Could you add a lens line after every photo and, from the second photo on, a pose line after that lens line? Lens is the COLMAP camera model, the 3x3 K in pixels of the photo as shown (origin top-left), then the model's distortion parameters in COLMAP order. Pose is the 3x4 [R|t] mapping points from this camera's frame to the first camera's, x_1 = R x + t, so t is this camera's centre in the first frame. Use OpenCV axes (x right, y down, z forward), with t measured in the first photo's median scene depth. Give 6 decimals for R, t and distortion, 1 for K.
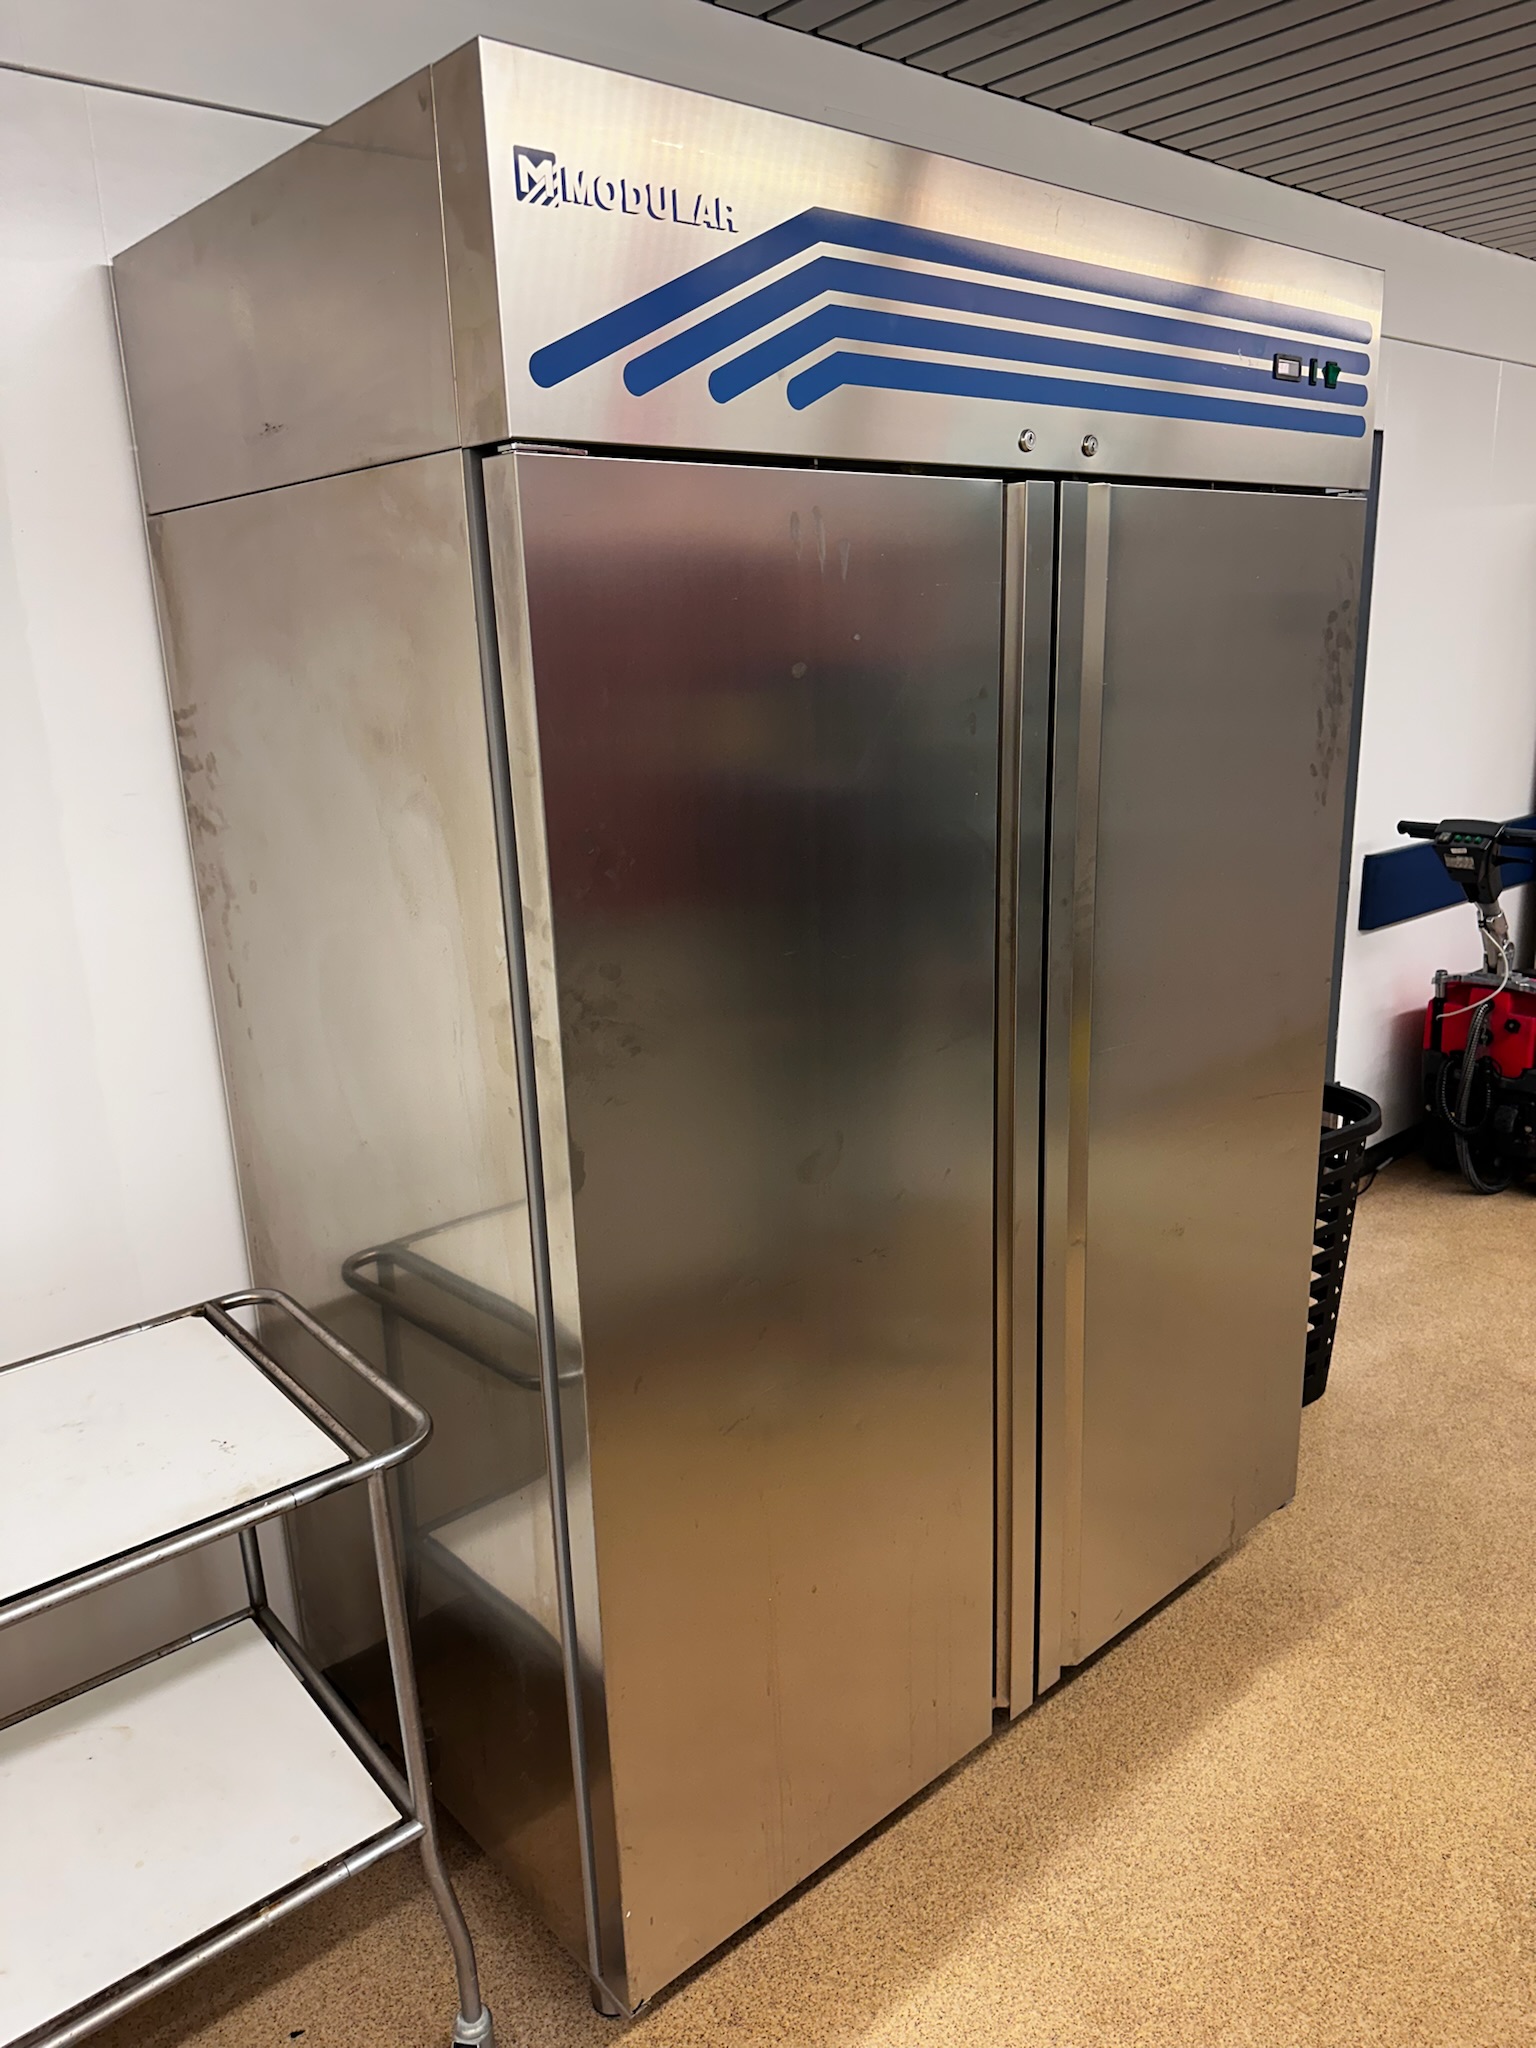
lens RADIAL K [[1453.3, 0, 764.4], [0, 1453.3, 1037.7], [0, 0, 1]] dist [0.009083, -0.015973]
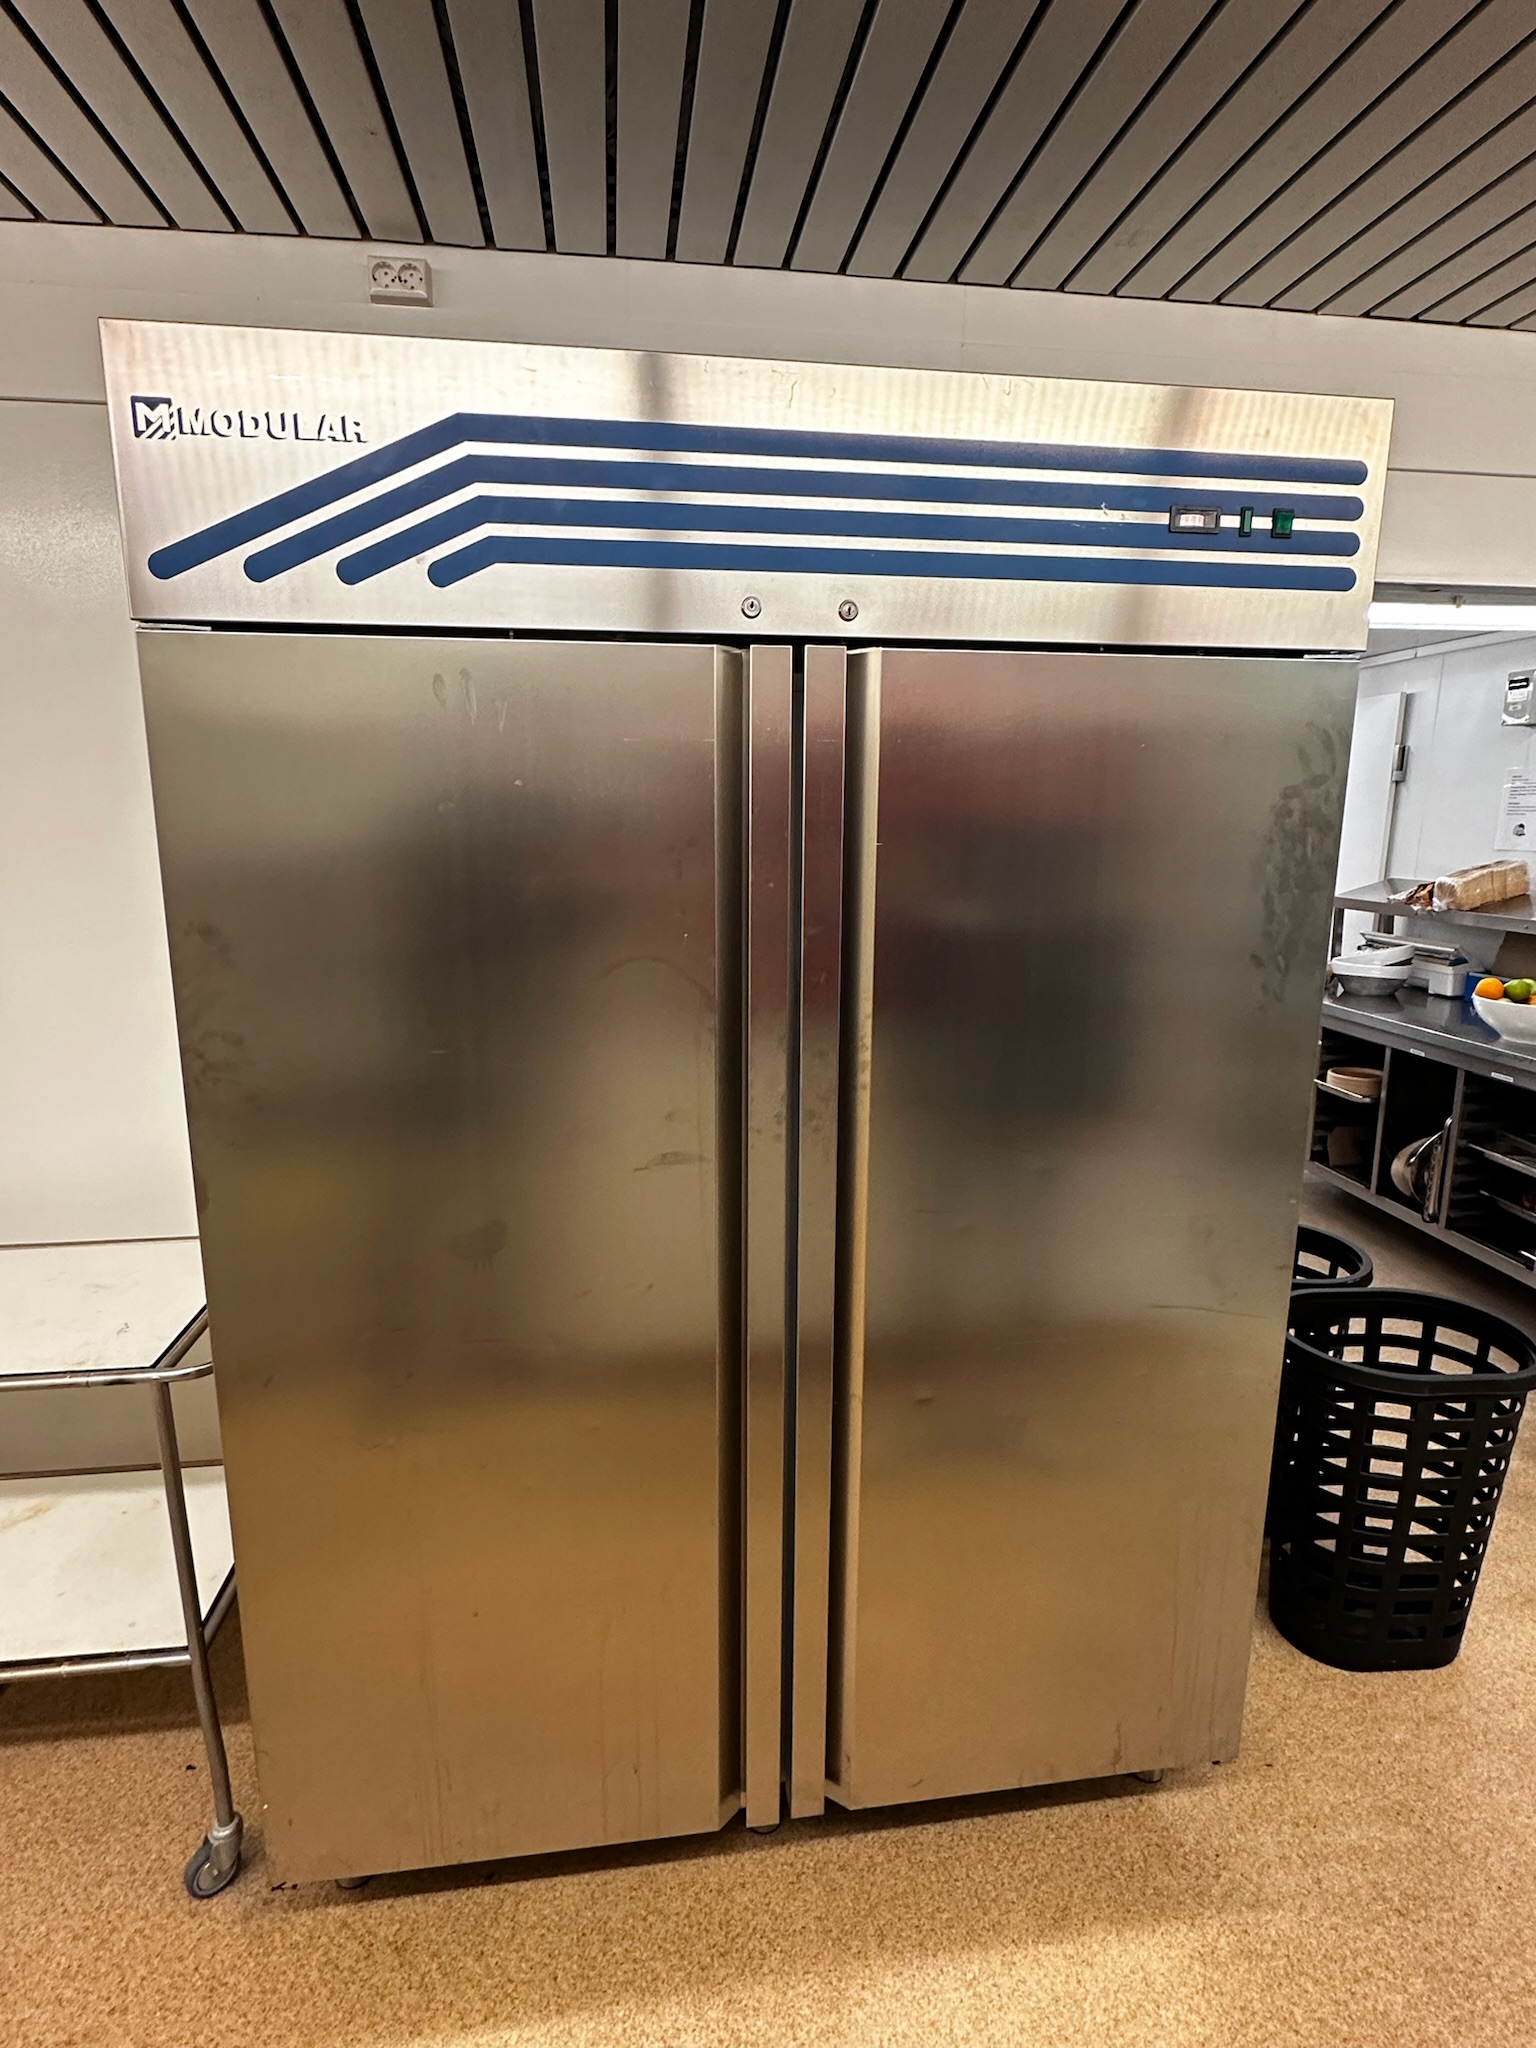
lens RADIAL K [[1062.7, 0, 767.5], [0, 1062.7, 1027.5], [0, 0, 1]] dist [0.000628, -0.001712]
pose [[0.836726, 0.149249, -0.526892, 0.536580], [-0.181761, 0.983291, -0.010112, -0.092863], [0.516579, 0.104230, 0.849872, 0.331196]]
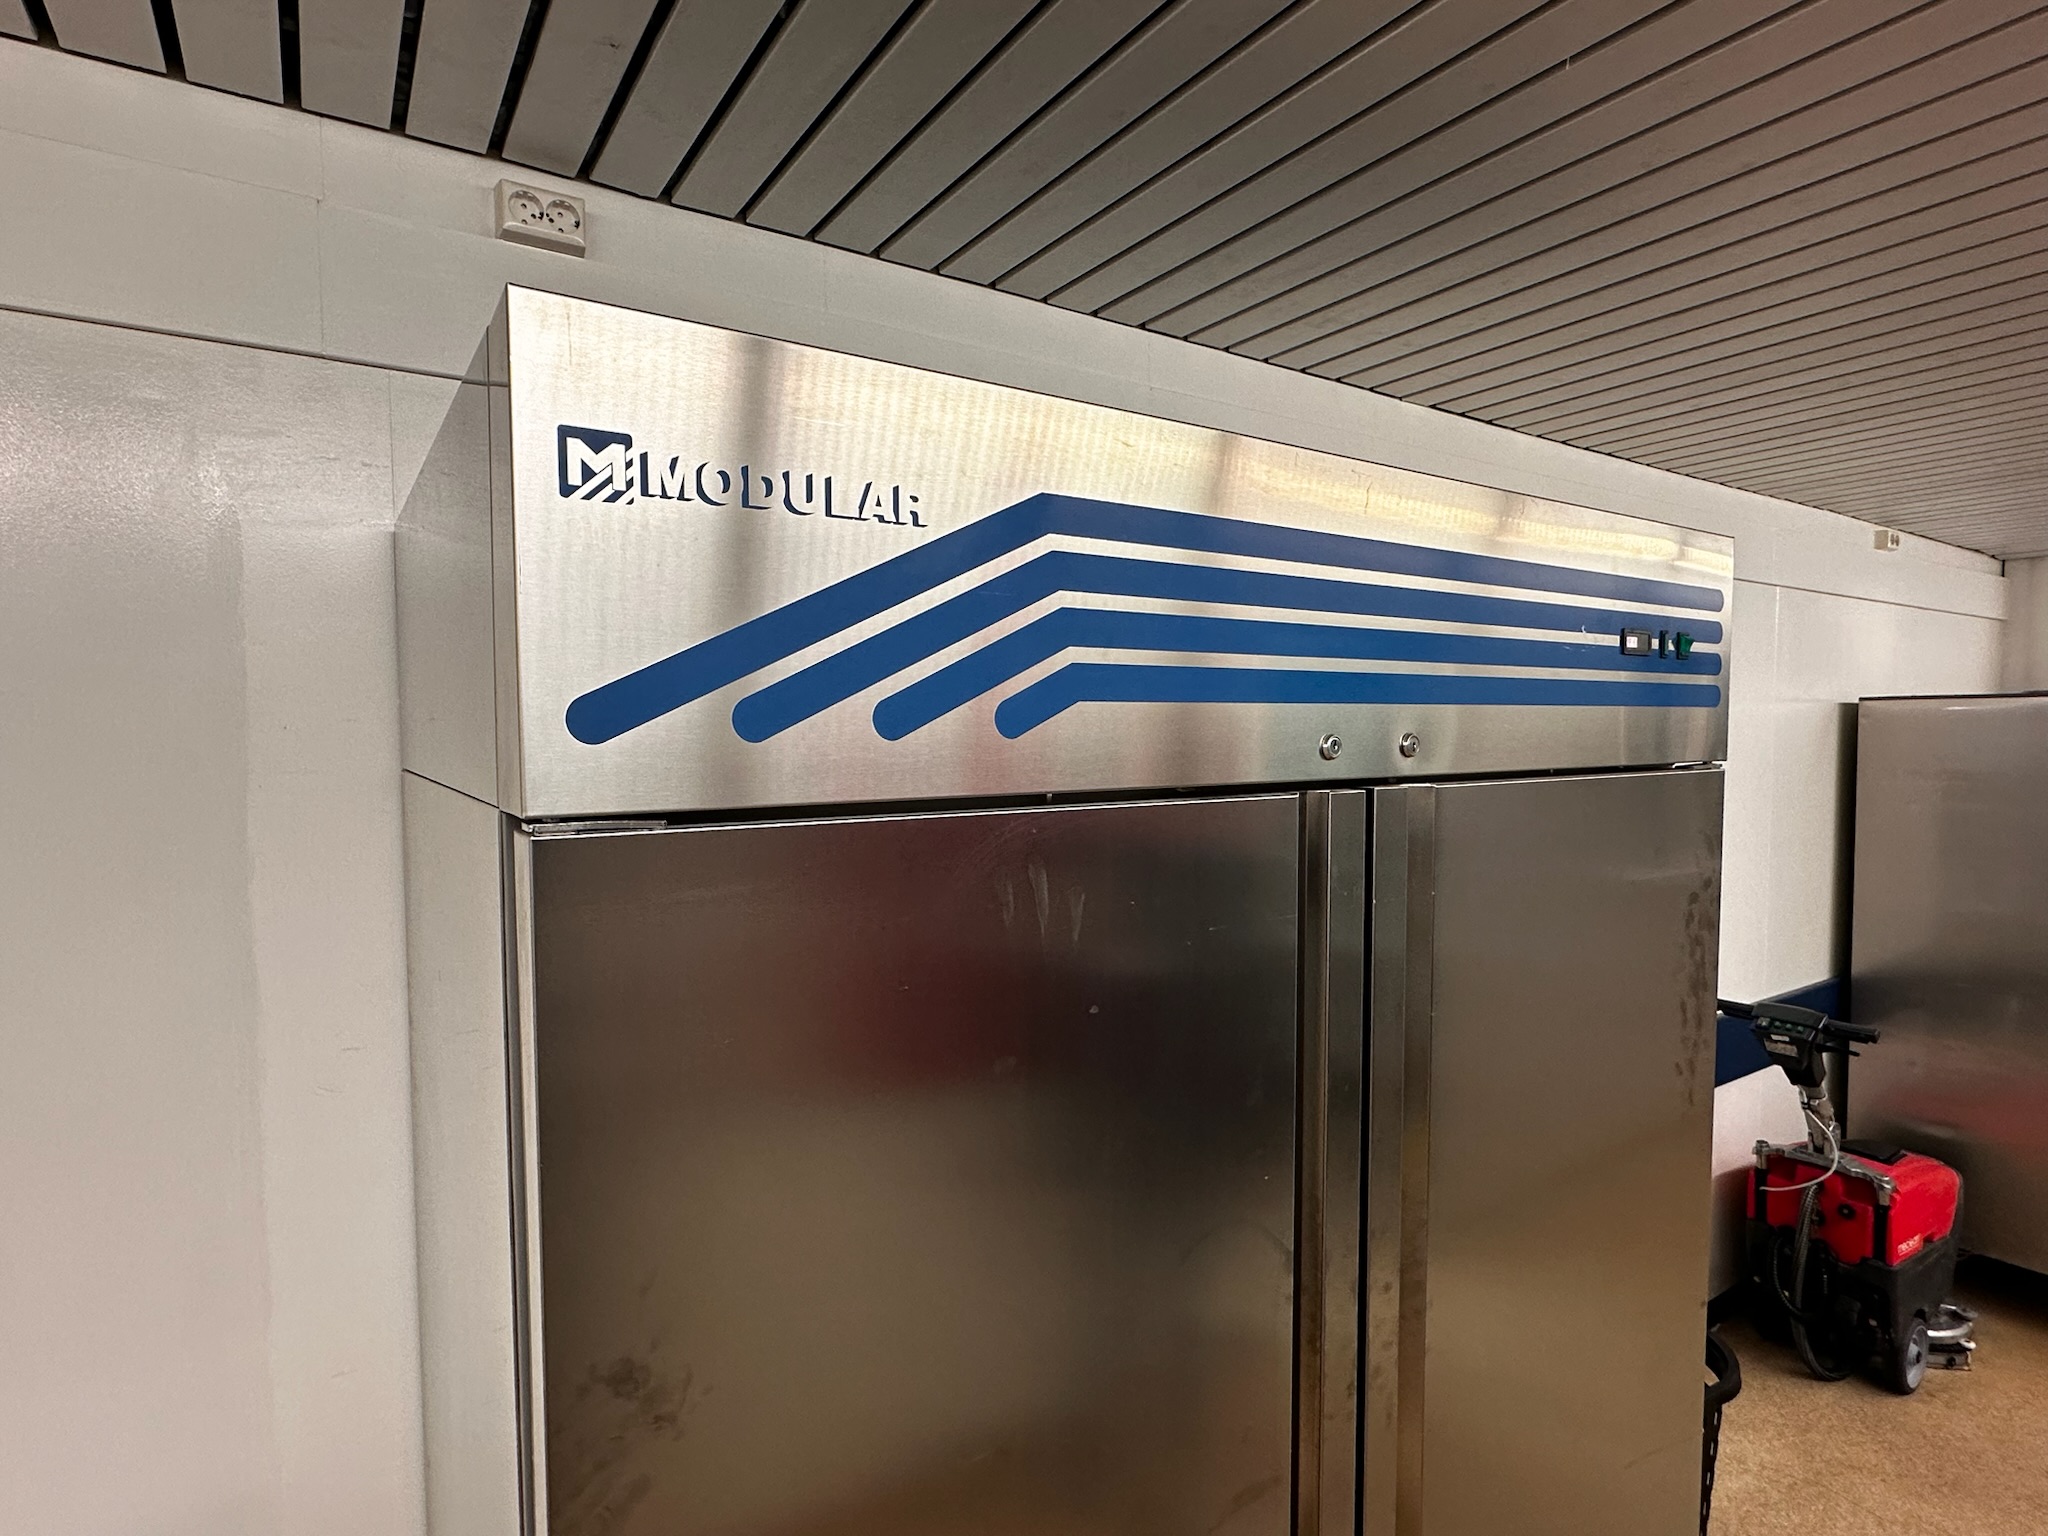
lens RADIAL K [[1062.7, 0, 1019.0], [0, 1062.7, 784.3], [0, 0, 1]] dist [0.000628, -0.001712]
pose [[0.990861, 0.039502, -0.128975, 0.072244], [-0.066461, 0.975015, -0.211964, -0.212997], [0.117379, 0.218598, 0.968730, 0.344747]]
